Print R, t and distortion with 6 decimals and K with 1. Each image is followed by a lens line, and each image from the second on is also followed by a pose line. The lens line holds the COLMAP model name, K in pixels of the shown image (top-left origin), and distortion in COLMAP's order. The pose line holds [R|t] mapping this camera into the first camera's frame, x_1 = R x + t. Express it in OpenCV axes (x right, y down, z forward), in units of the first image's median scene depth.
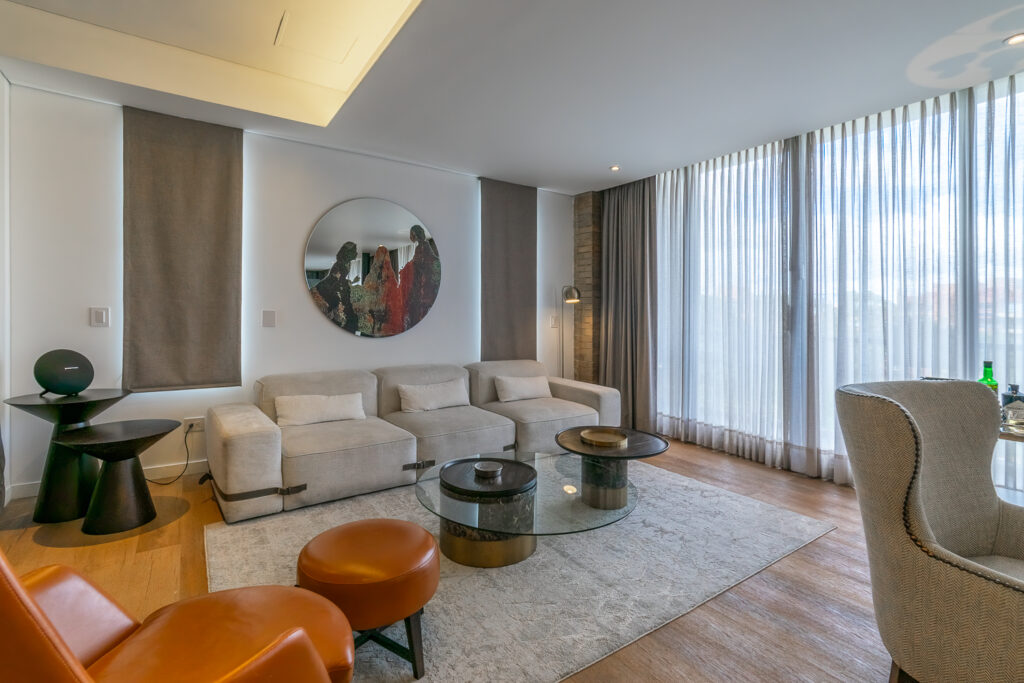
lens RADIAL K [[487.7, 0, 512.5], [0, 487.7, 308.6], [0, 0, 1]] dist [0.020249, 0.000019]
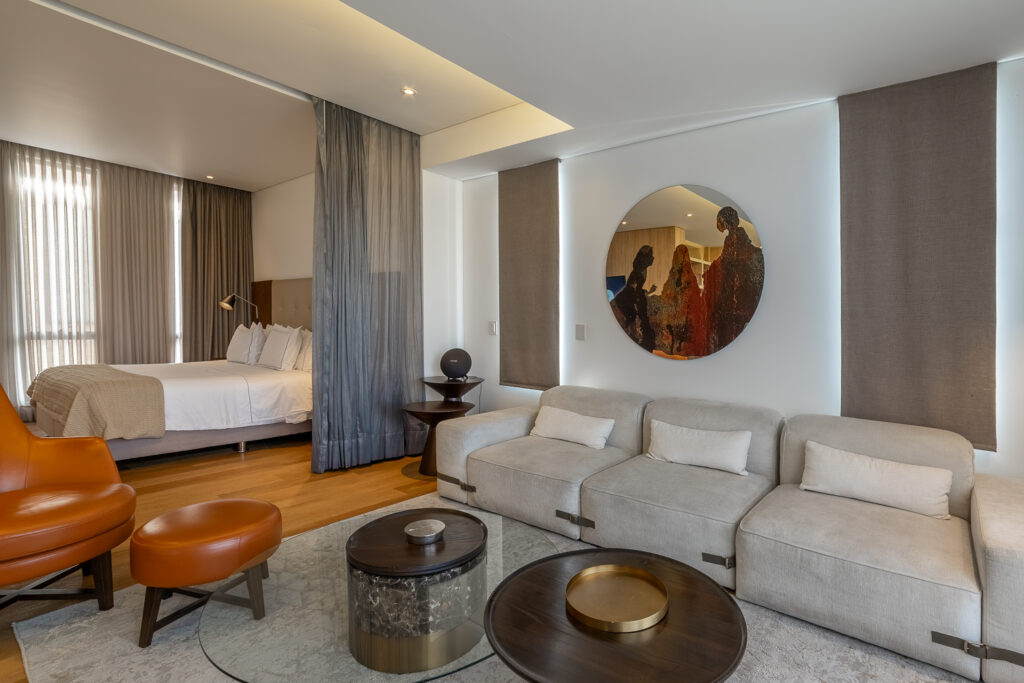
lens RADIAL K [[485.2, 0, 576.3], [0, 485.2, 340.7], [0, 0, 1]] dist [-0.000089, 0.000371]
pose [[0.341266, 0.033535, -0.939369, 0.410504], [-0.012535, 0.999437, 0.031125, 0.005658], [0.939883, 0.001153, 0.341494, 0.561631]]
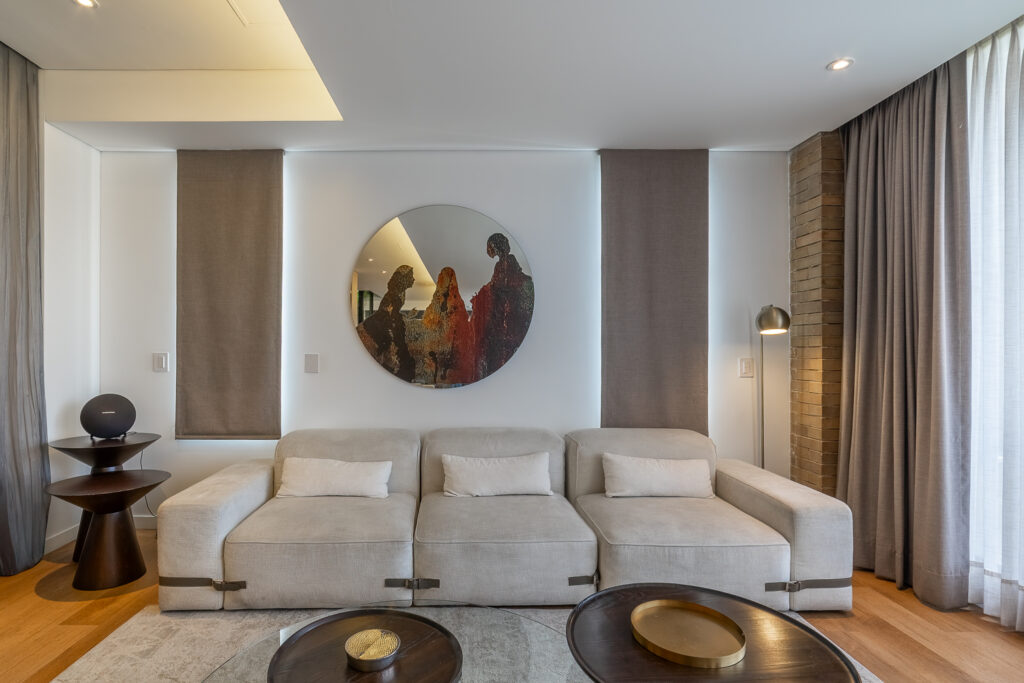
lens RADIAL K [[513.0, 0, 474.8], [0, 513.0, 355.6], [0, 0, 1]] dist [-0.001003, 0.000808]
pose [[0.818156, -0.008840, -0.574929, 0.220986], [0.014183, 0.999888, 0.004809, 0.005776], [0.574822, -0.012089, 0.818189, 0.372470]]
